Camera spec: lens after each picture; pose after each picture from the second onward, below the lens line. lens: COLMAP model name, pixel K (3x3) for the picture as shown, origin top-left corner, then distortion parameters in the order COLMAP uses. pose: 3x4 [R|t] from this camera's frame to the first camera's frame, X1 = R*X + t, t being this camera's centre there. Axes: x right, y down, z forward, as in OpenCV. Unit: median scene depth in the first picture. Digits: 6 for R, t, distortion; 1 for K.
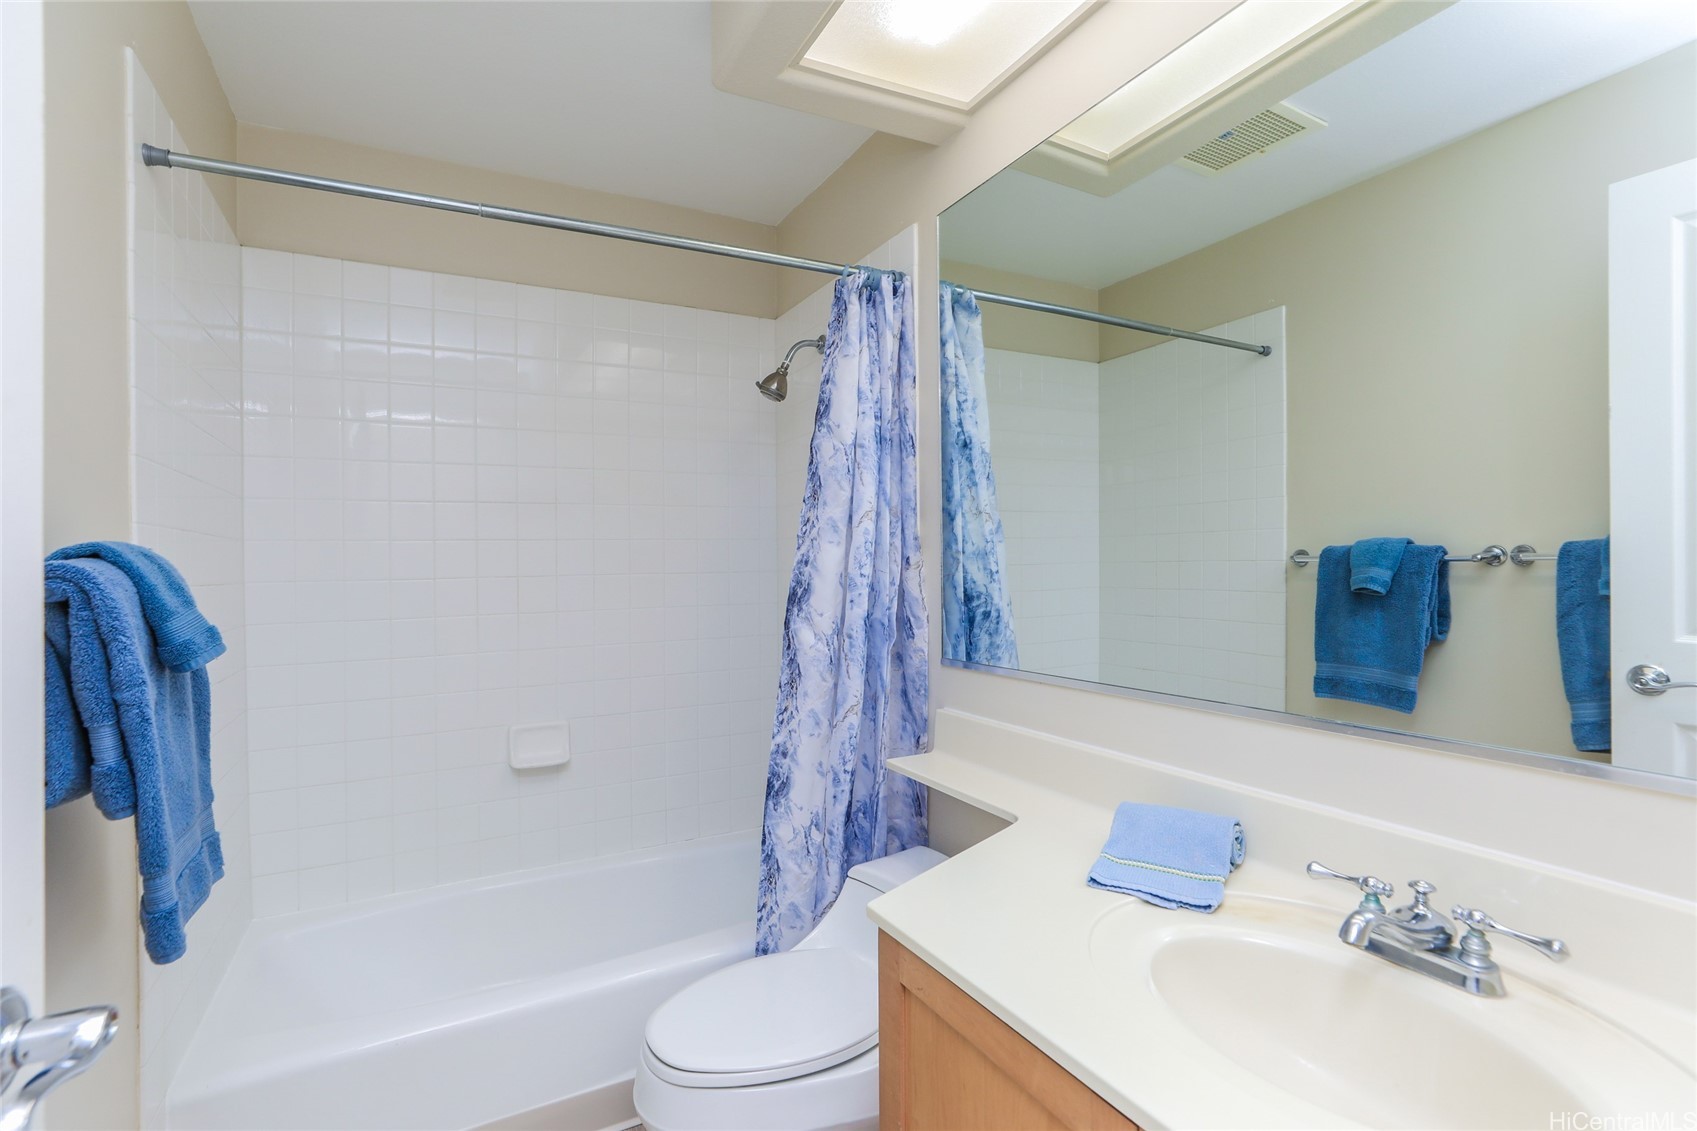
lens RADIAL K [[784.4, 0, 853.4], [0, 784.4, 566.7], [0, 0, 1]] dist [-0.027097, 0.009575]
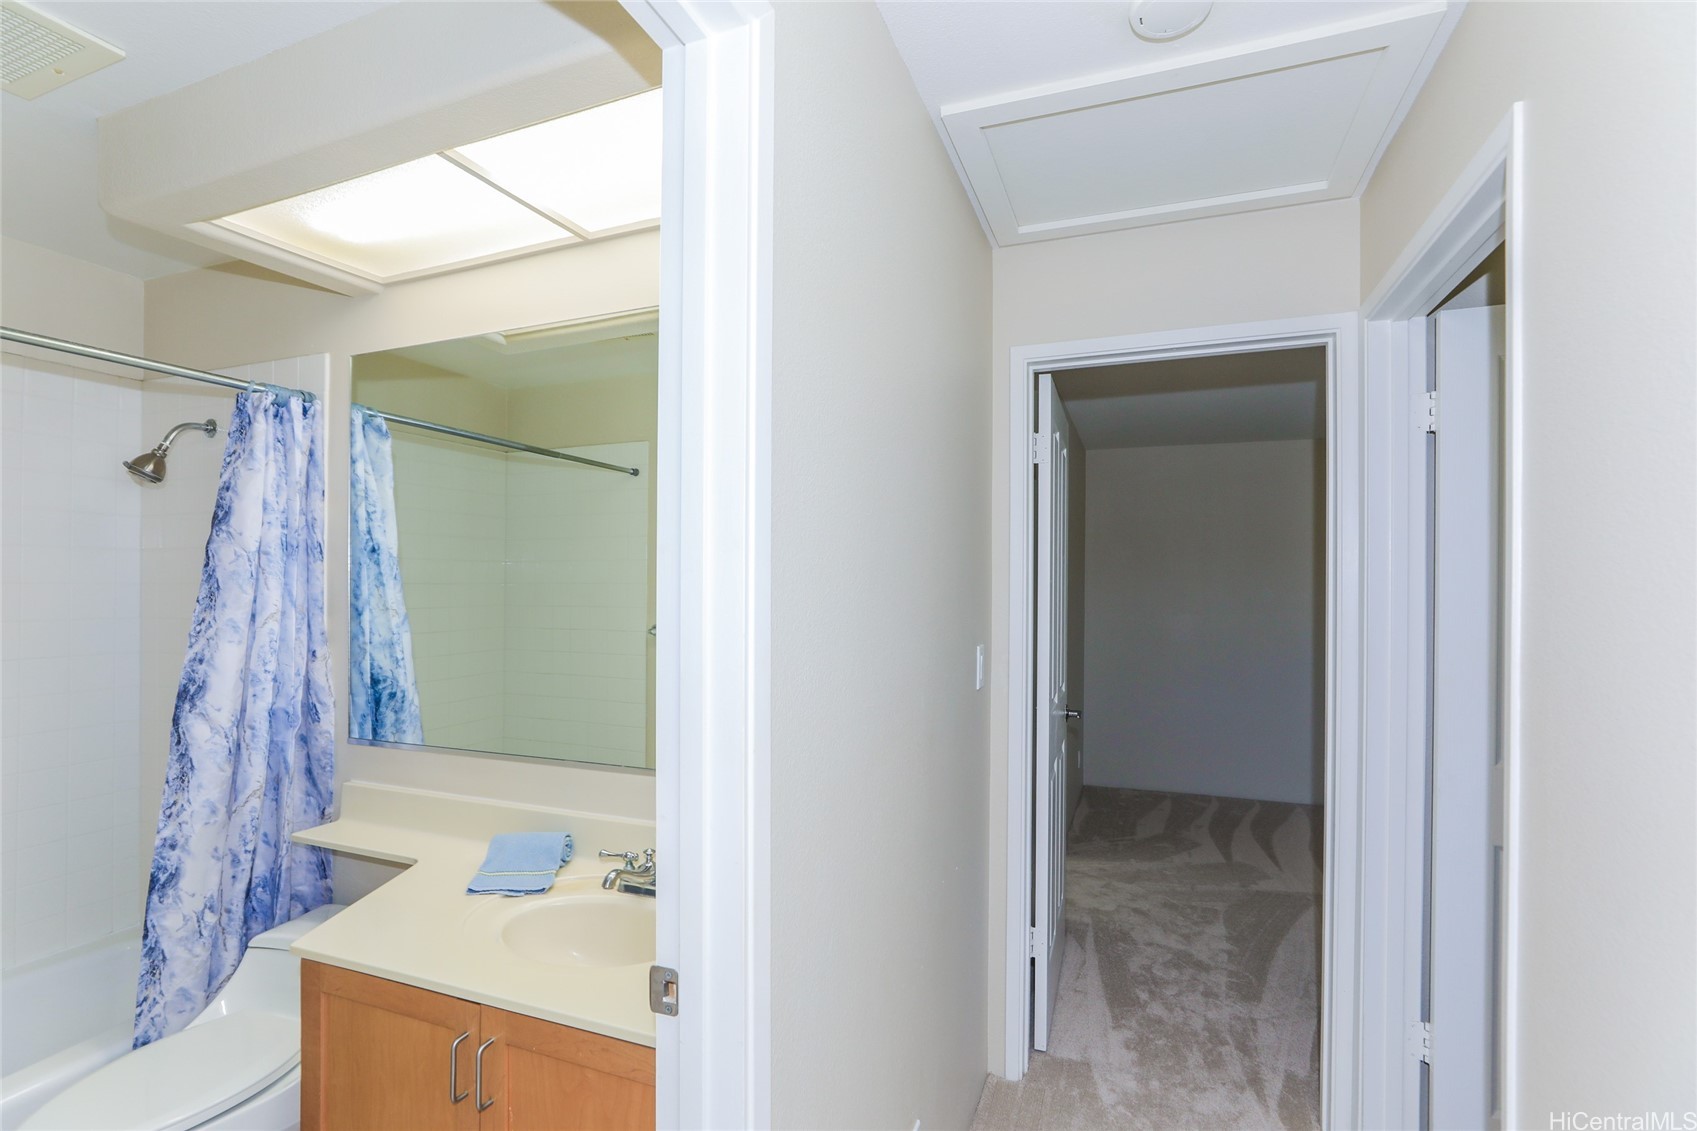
lens RADIAL K [[784.4, 0, 847.1], [0, 784.4, 588.1], [0, 0, 1]] dist [-0.027097, 0.009575]
pose [[0.767788, 0.012466, 0.640583, -0.060194], [-0.008348, 0.999920, -0.009453, -0.100963], [-0.640650, 0.001911, 0.767831, -0.359501]]
